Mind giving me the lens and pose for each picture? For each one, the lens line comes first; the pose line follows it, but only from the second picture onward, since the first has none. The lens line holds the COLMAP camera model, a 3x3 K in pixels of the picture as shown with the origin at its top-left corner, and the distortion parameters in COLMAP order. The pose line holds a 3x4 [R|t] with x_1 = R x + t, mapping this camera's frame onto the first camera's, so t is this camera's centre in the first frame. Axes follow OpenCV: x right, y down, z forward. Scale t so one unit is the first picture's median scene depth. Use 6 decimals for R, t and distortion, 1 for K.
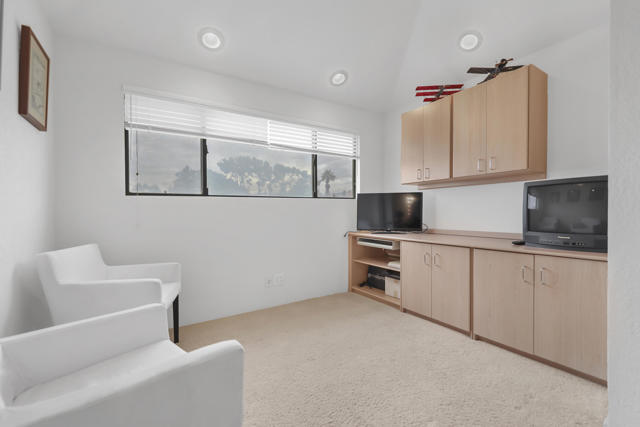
lens RADIAL K [[262.6, 0, 318.9], [0, 262.6, 213.6], [0, 0, 1]] dist [-0.000156, 0.000003]
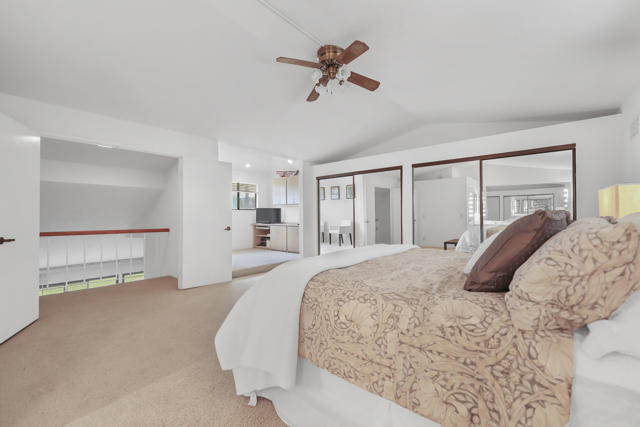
lens RADIAL K [[262.6, 0, 321.8], [0, 262.6, 214.0], [0, 0, 1]] dist [-0.000156, 0.000003]
pose [[0.957979, -0.000041, 0.286839, 0.027174], [0.001537, 0.999986, -0.004991, -0.006619], [-0.286835, 0.005222, 0.957966, -1.643761]]
